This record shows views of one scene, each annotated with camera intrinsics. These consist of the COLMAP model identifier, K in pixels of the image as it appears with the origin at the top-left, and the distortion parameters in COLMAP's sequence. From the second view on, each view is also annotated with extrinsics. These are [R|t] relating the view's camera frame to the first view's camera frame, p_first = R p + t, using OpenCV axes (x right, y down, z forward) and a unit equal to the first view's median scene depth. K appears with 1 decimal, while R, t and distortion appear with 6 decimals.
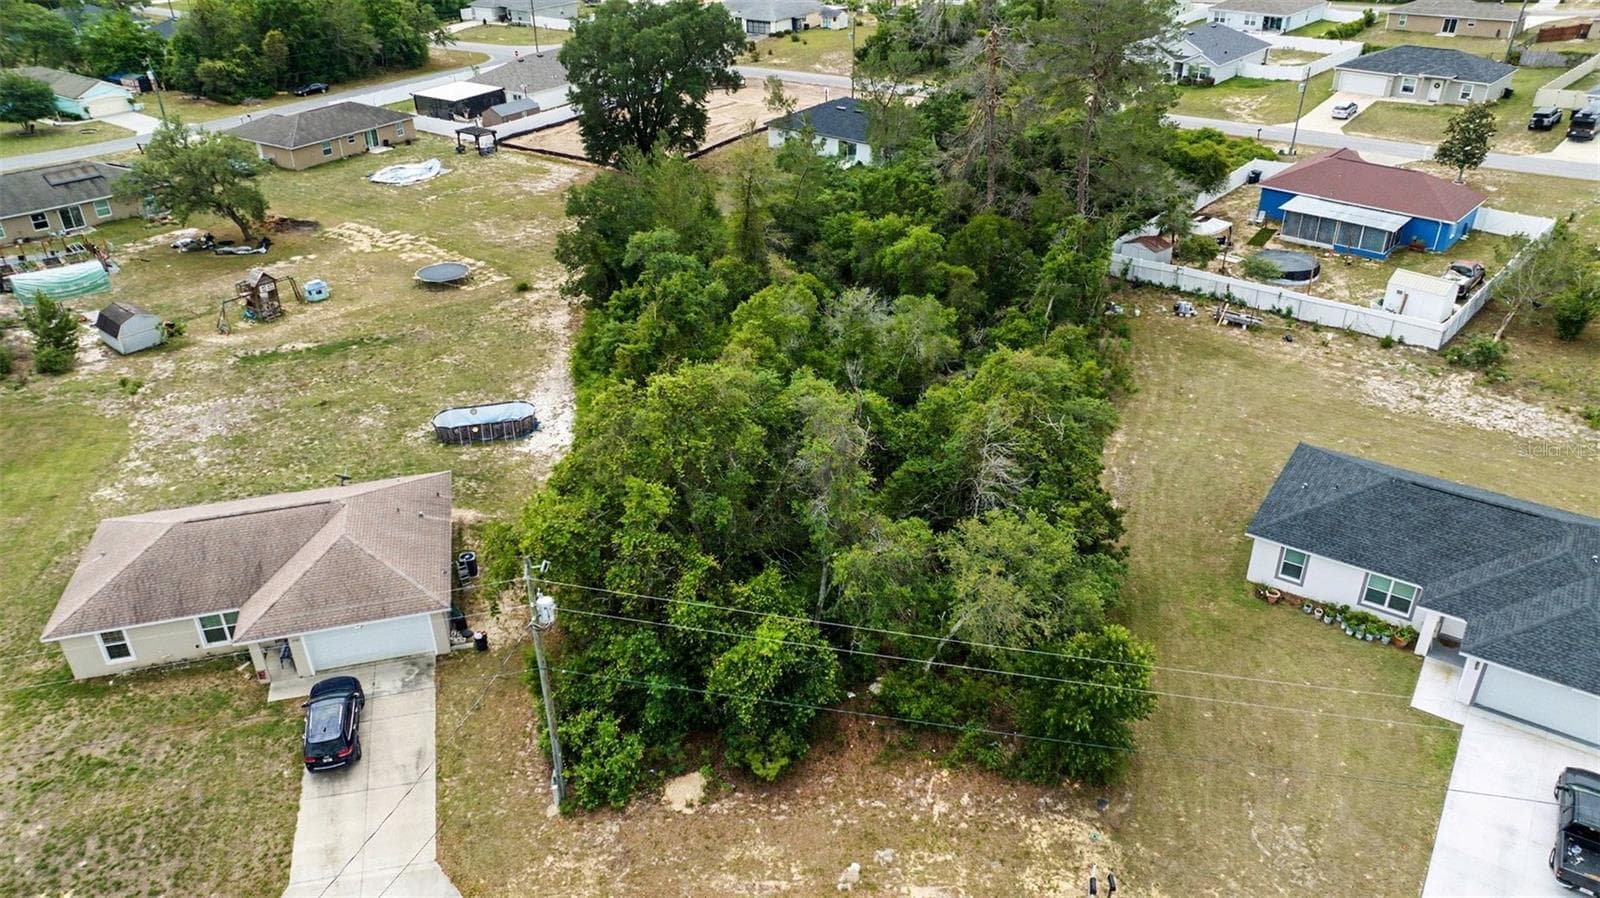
lens RADIAL K [[1164.2, 0, 791.1], [0, 1164.2, 402.6], [0, 0, 1]] dist [-0.056617, 0.081383]
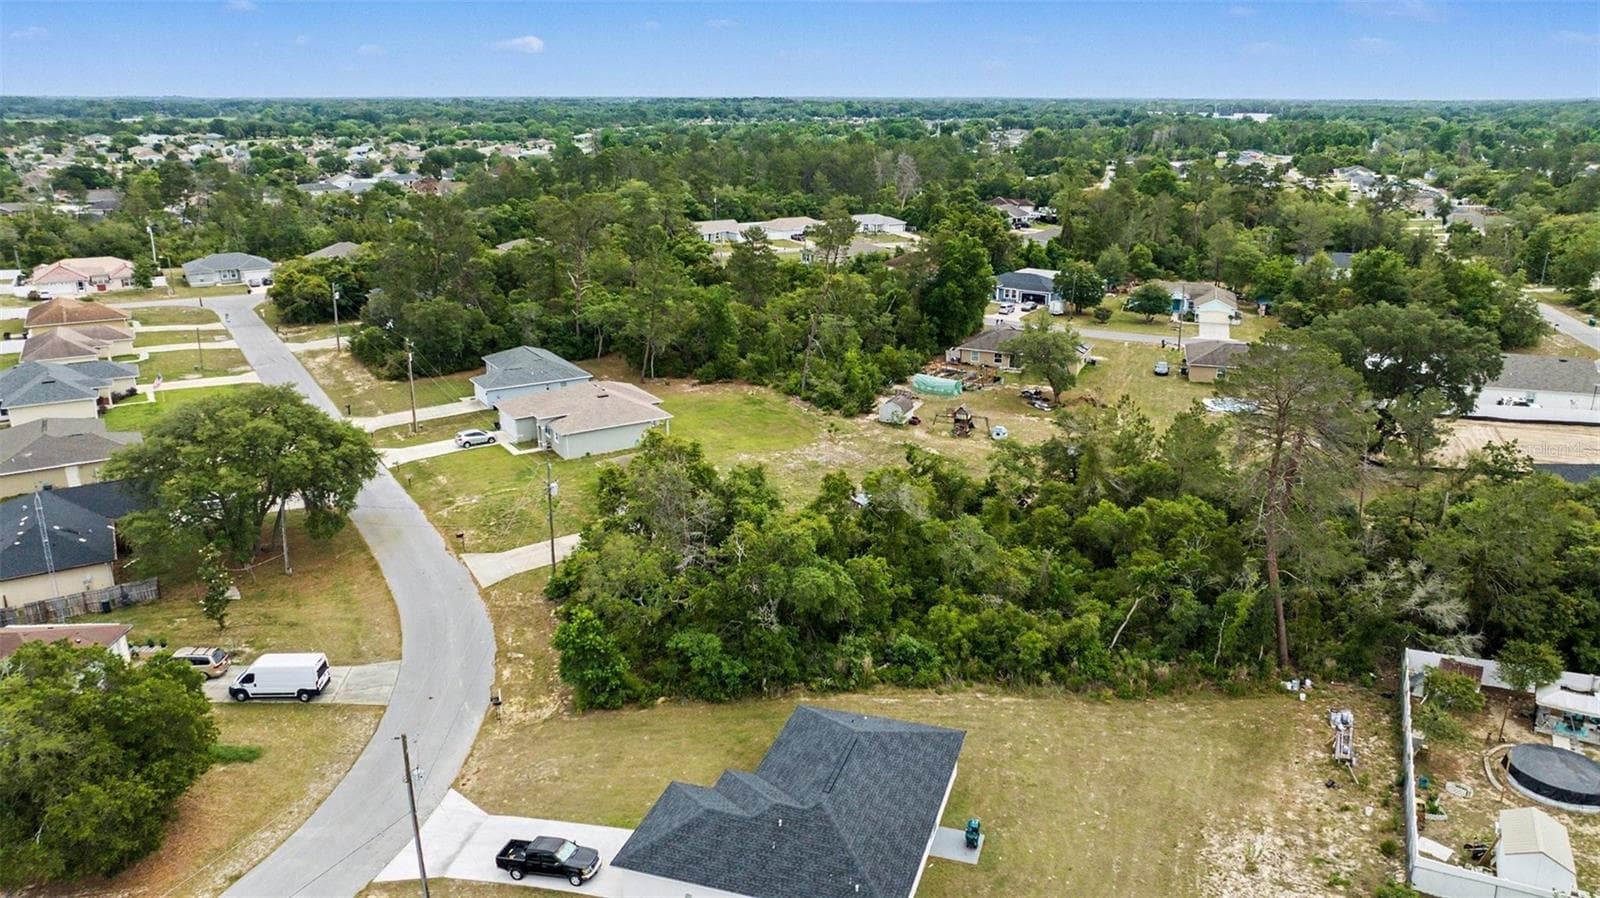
lens RADIAL K [[1107.2, 0, 800.0], [0, 1107.2, 449.0], [0, 0, 1]] dist [-0.020418, 0.007085]
pose [[0.298009, 0.300485, -0.906035, 0.837774], [-0.431703, 0.888974, 0.152833, -0.197176], [0.851365, 0.345593, 0.394642, 0.252942]]
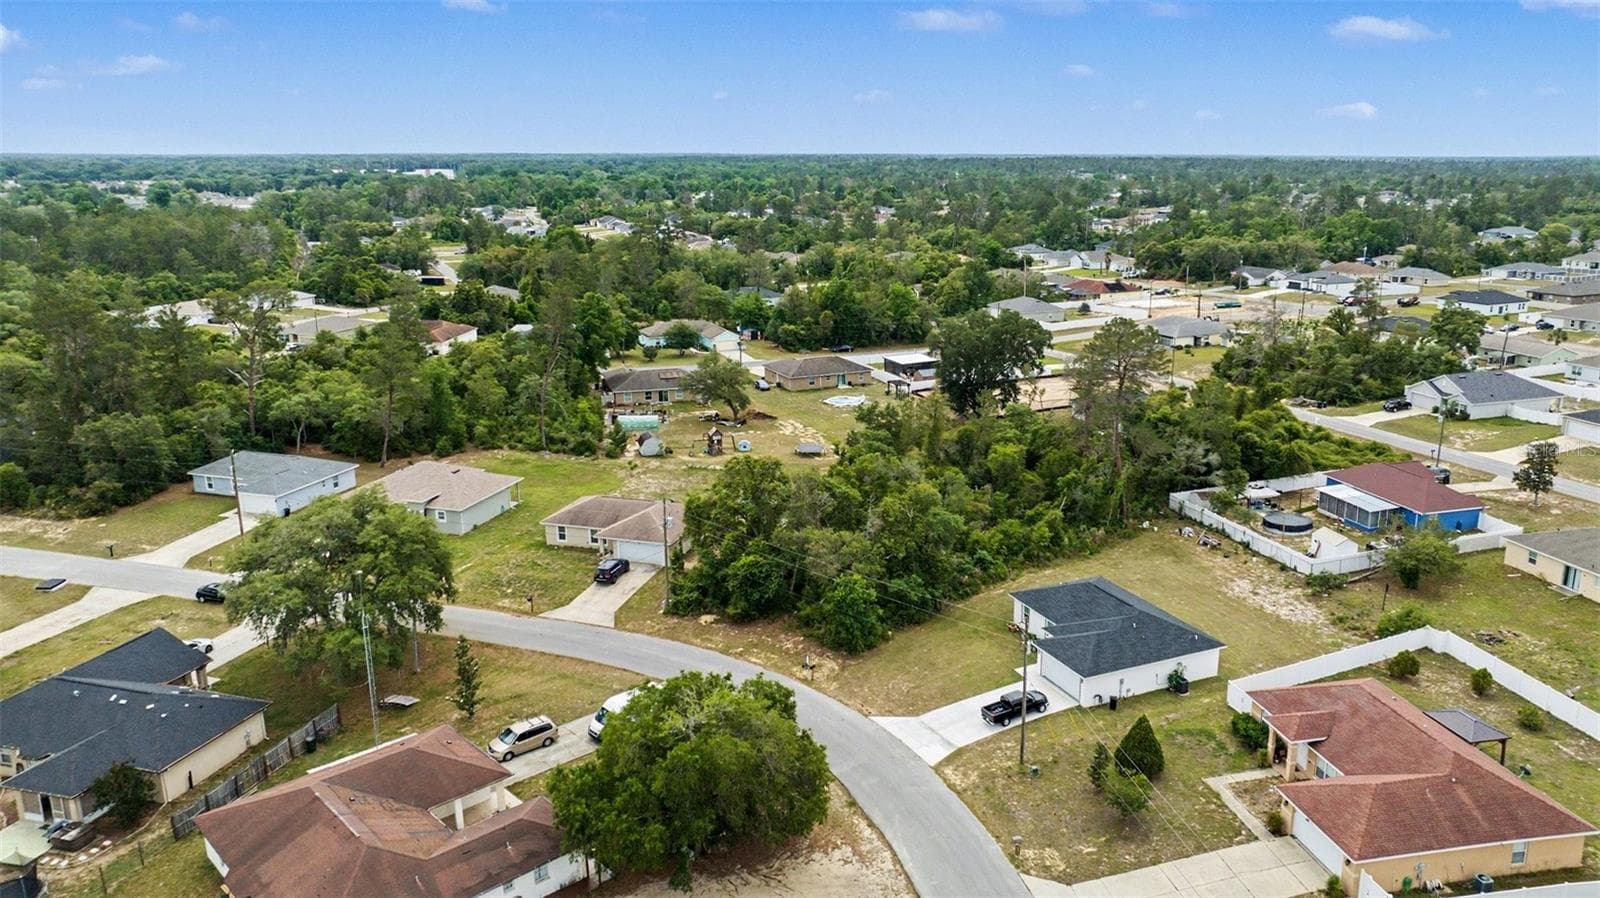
lens RADIAL K [[1107.2, 0, 800.0], [0, 1107.2, 449.0], [0, 0, 1]] dist [-0.020418, 0.007085]
pose [[0.847072, 0.147241, -0.510675, 0.593757], [-0.245633, 0.960540, -0.130490, 0.121672], [0.471310, 0.235973, 0.849814, -0.478668]]
